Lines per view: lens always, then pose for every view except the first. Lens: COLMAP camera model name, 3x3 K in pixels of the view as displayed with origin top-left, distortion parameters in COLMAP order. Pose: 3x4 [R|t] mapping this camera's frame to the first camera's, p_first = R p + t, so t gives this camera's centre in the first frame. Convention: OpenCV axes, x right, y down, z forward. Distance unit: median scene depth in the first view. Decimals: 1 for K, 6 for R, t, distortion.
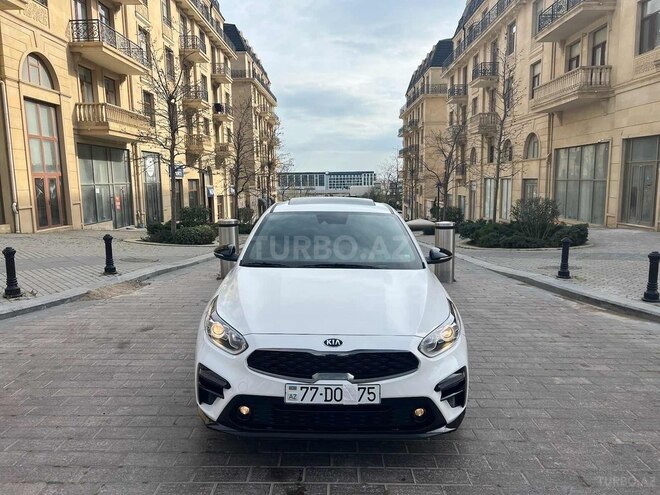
lens RADIAL K [[500.2, 0, 332.0], [0, 500.2, 246.4], [0, 0, 1]] dist [0.051135, -0.056263]
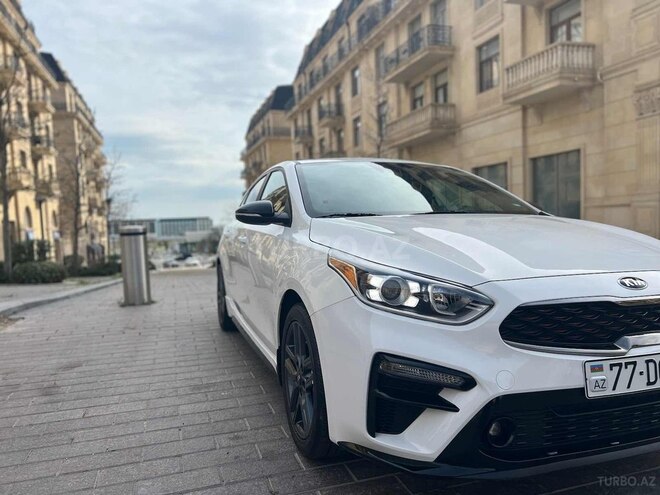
lens RADIAL K [[500.2, 0, 332.3], [0, 500.2, 247.6], [0, 0, 1]] dist [0.051135, -0.056263]
pose [[0.946078, -0.039982, 0.321463, -0.075426], [0.068508, 0.994603, -0.077919, 0.025847], [-0.316613, 0.095741, 0.943711, 0.083073]]
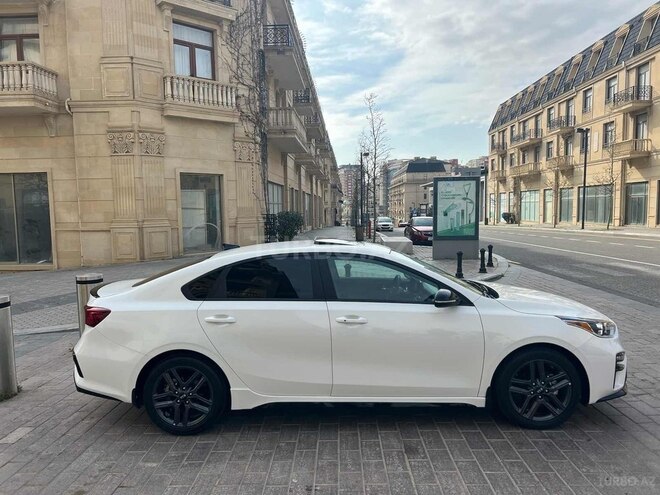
lens RADIAL K [[500.2, 0, 324.8], [0, 500.2, 247.2], [0, 0, 1]] dist [0.051135, -0.056263]
pose [[0.015652, -0.065937, 0.997701, -0.252622], [0.149891, 0.986702, 0.062859, -0.038861], [-0.988579, 0.148562, 0.025327, 0.276479]]
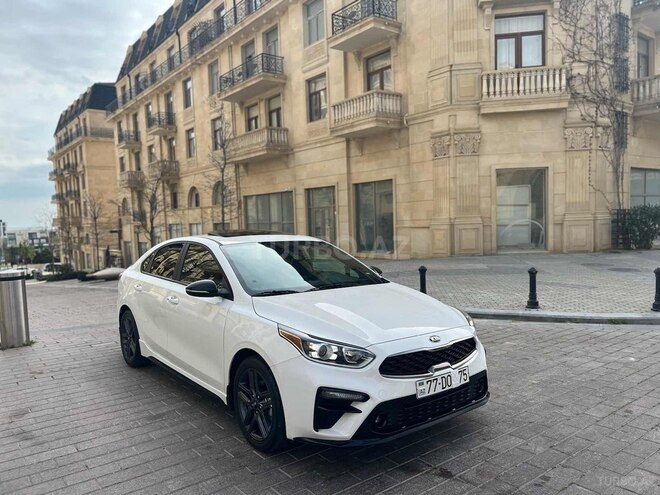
lens RADIAL K [[500.2, 0, 331.5], [0, 500.2, 247.0], [0, 0, 1]] dist [0.051135, -0.056263]
pose [[0.783710, -0.049007, 0.619191, -0.135275], [0.106003, 0.992811, -0.055591, 0.002560], [-0.612015, 0.109203, 0.783270, 0.029699]]
